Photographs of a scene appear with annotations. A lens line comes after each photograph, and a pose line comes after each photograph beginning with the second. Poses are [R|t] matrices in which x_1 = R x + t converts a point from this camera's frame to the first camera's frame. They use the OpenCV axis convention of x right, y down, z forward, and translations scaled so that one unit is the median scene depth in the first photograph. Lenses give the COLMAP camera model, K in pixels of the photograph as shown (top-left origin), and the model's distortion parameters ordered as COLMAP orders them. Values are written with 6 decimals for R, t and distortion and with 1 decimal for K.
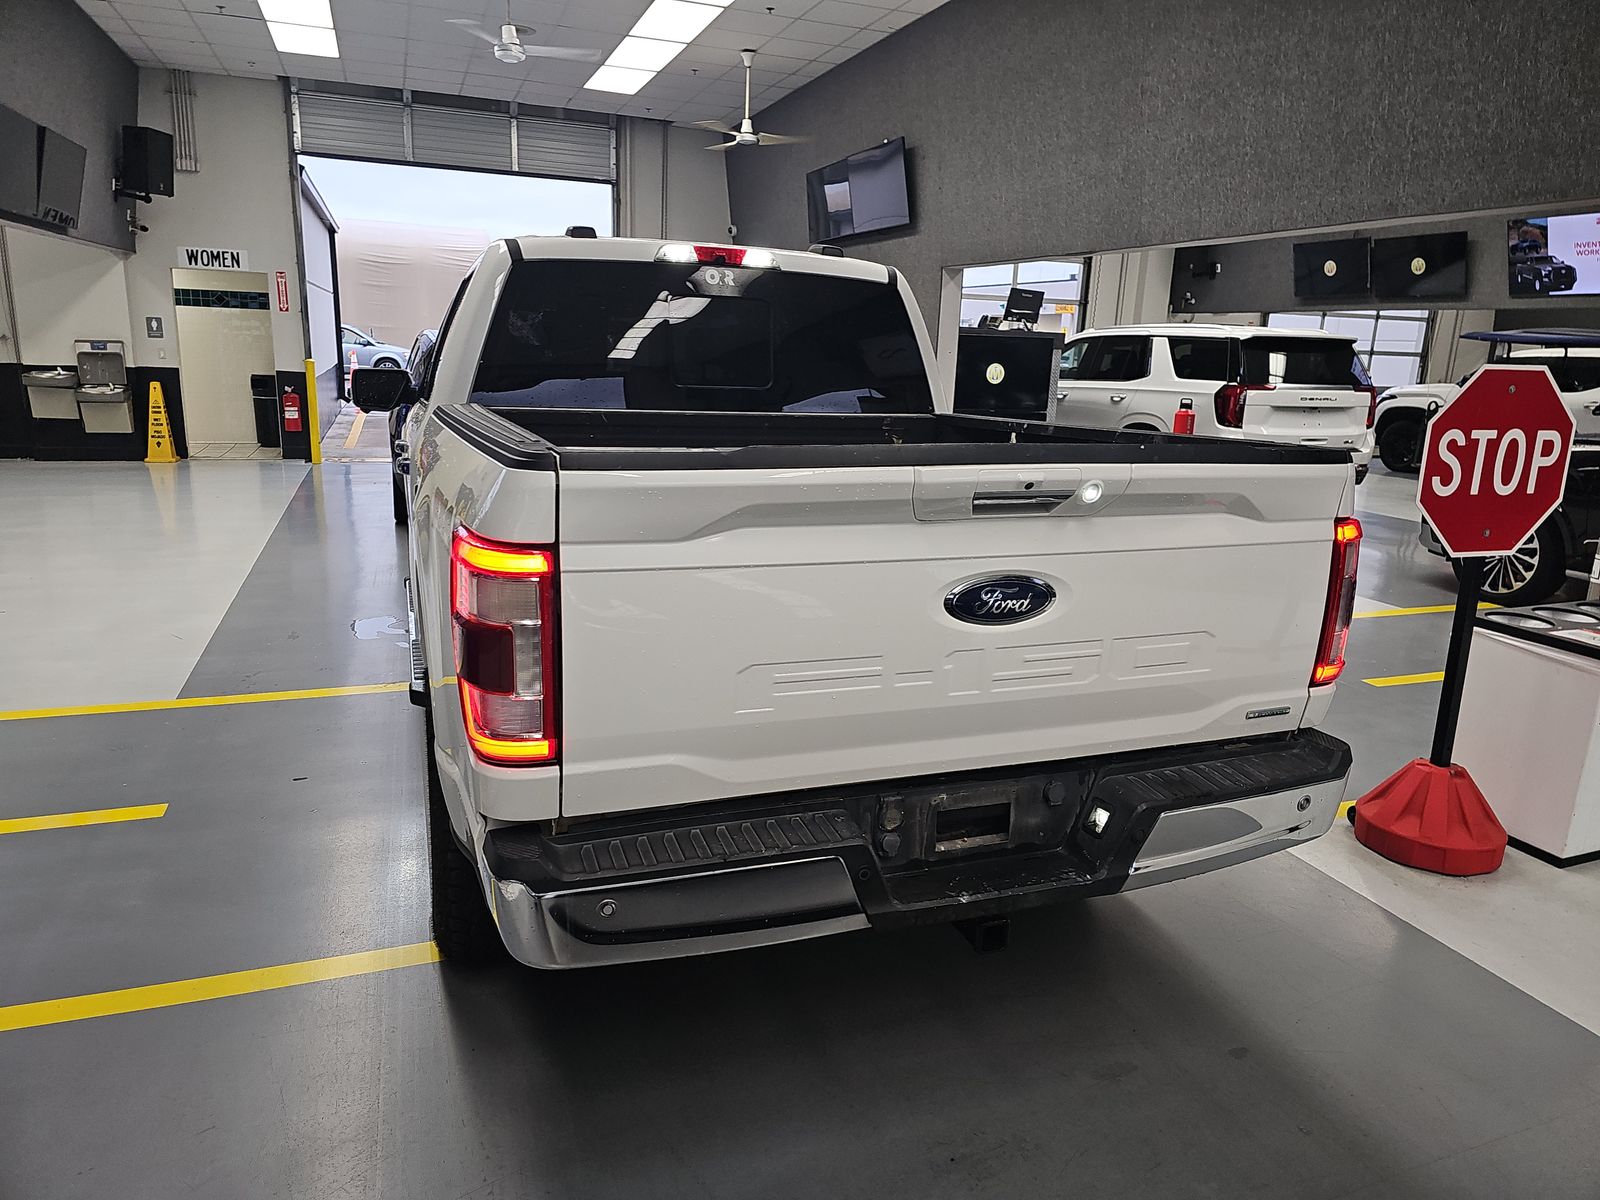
lens RADIAL K [[1071.0, 0, 796.2], [0, 1071.0, 594.2], [0, 0, 1]] dist [0.060507, -0.057780]
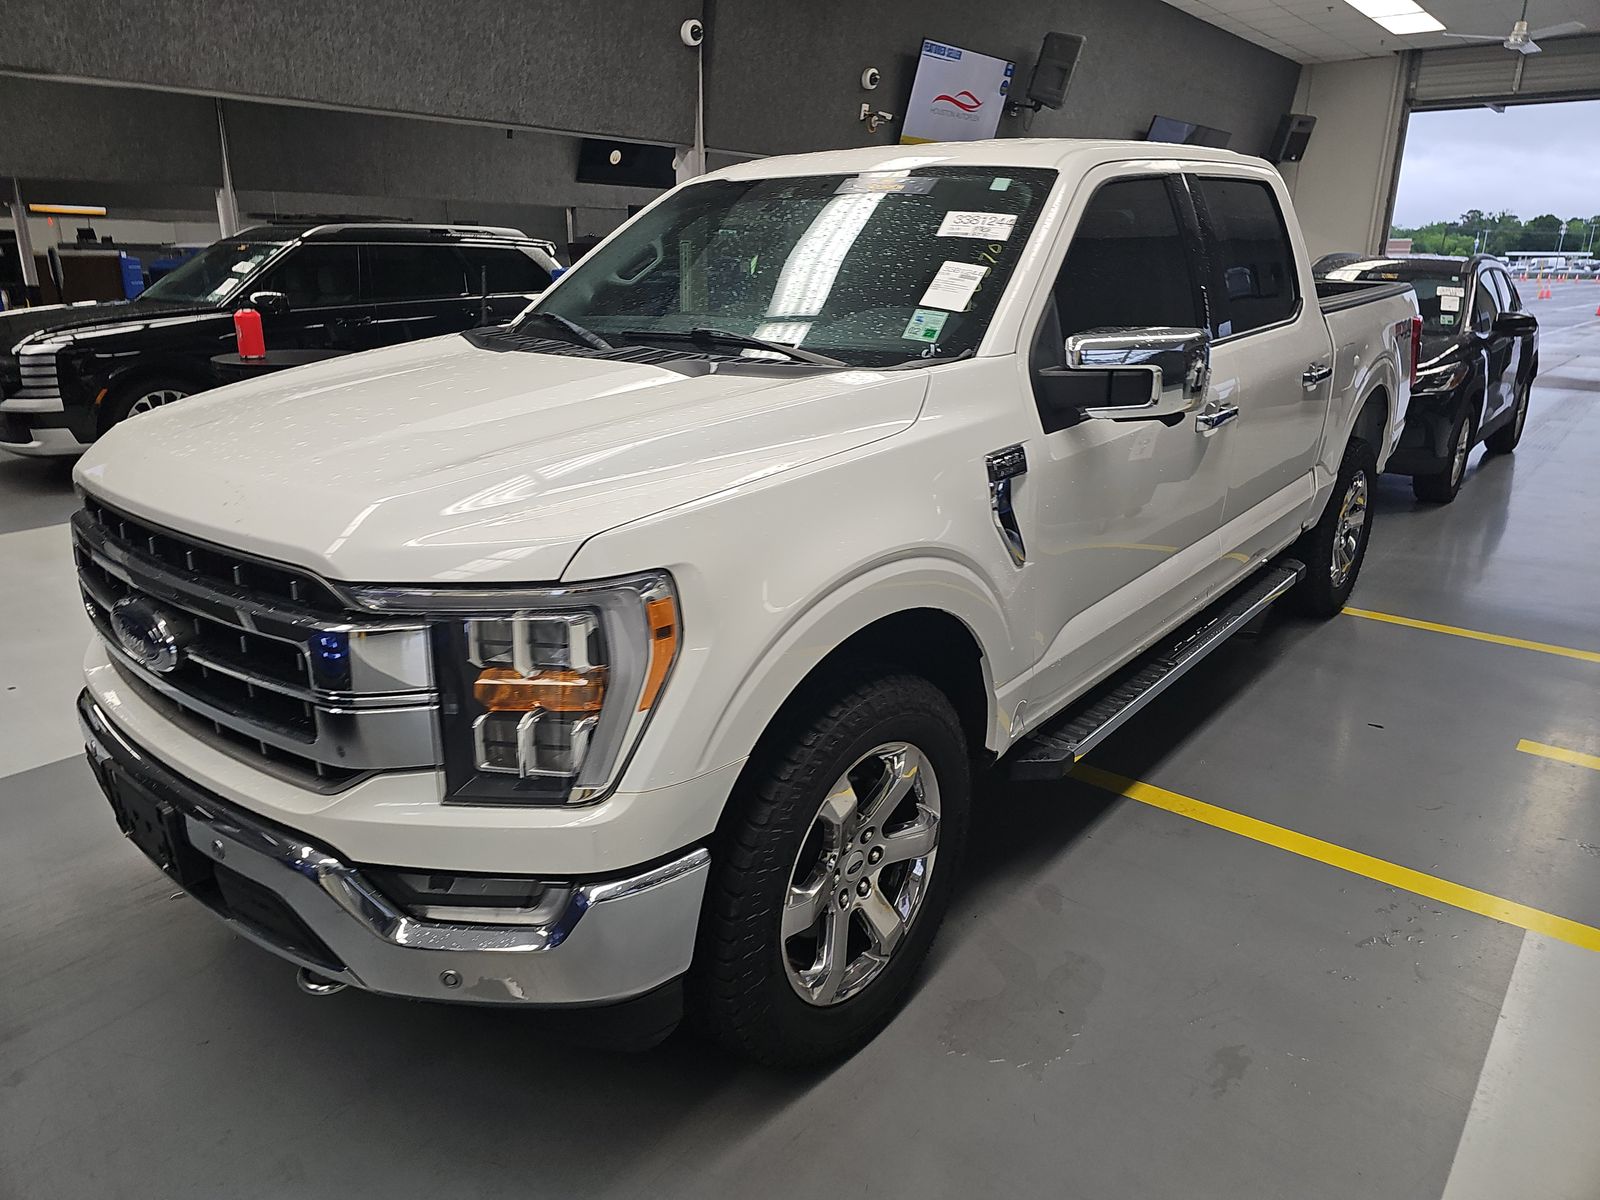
lens RADIAL K [[1071.0, 0, 796.2], [0, 1071.0, 594.2], [0, 0, 1]] dist [0.060507, -0.057780]
pose [[-0.519199, -0.266039, 0.812192, -0.573403], [0.196891, 0.887522, 0.416579, -0.252970], [-0.831664, 0.376201, -0.408420, 1.120284]]
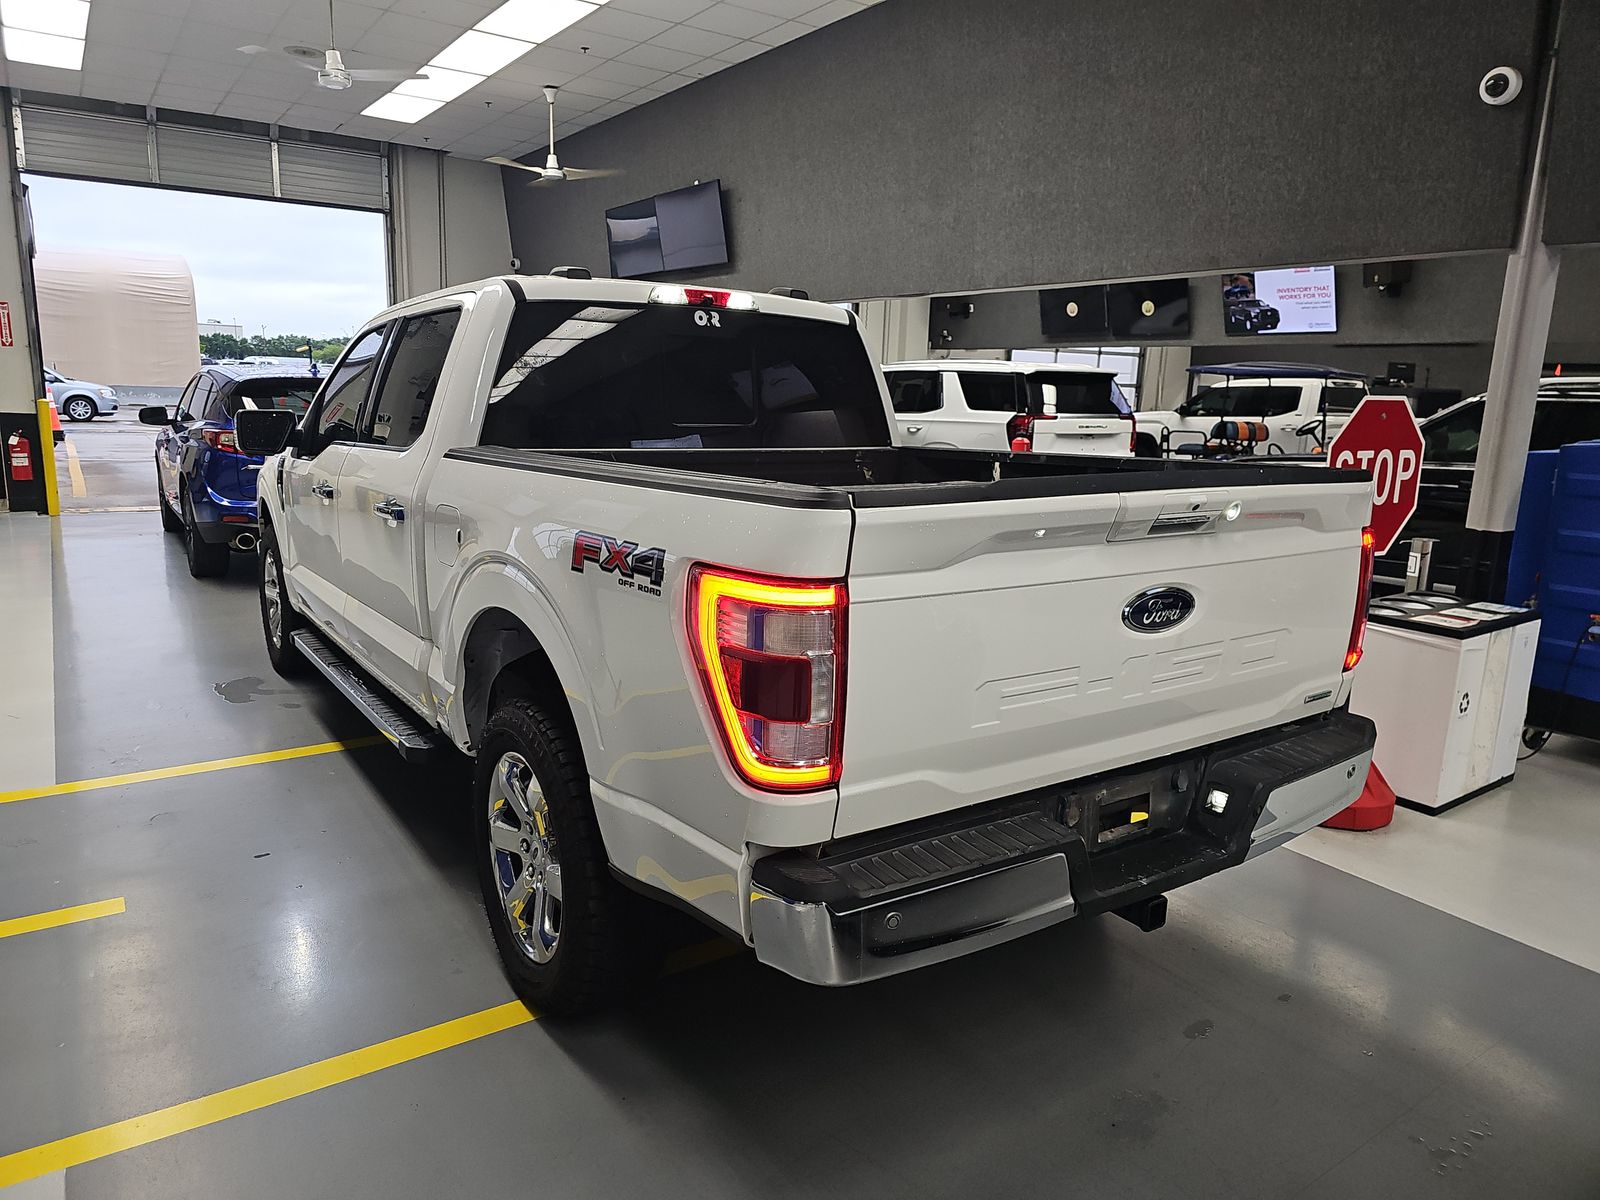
lens RADIAL K [[1076.3, 0, 765.8], [0, 1076.3, 595.9], [0, 0, 1]] dist [0.064623, -0.064257]
pose [[0.972825, -0.051949, 0.225640, -0.150055], [0.058330, 0.998061, -0.021702, -0.002813], [-0.224075, 0.034274, 0.973969, -0.004237]]
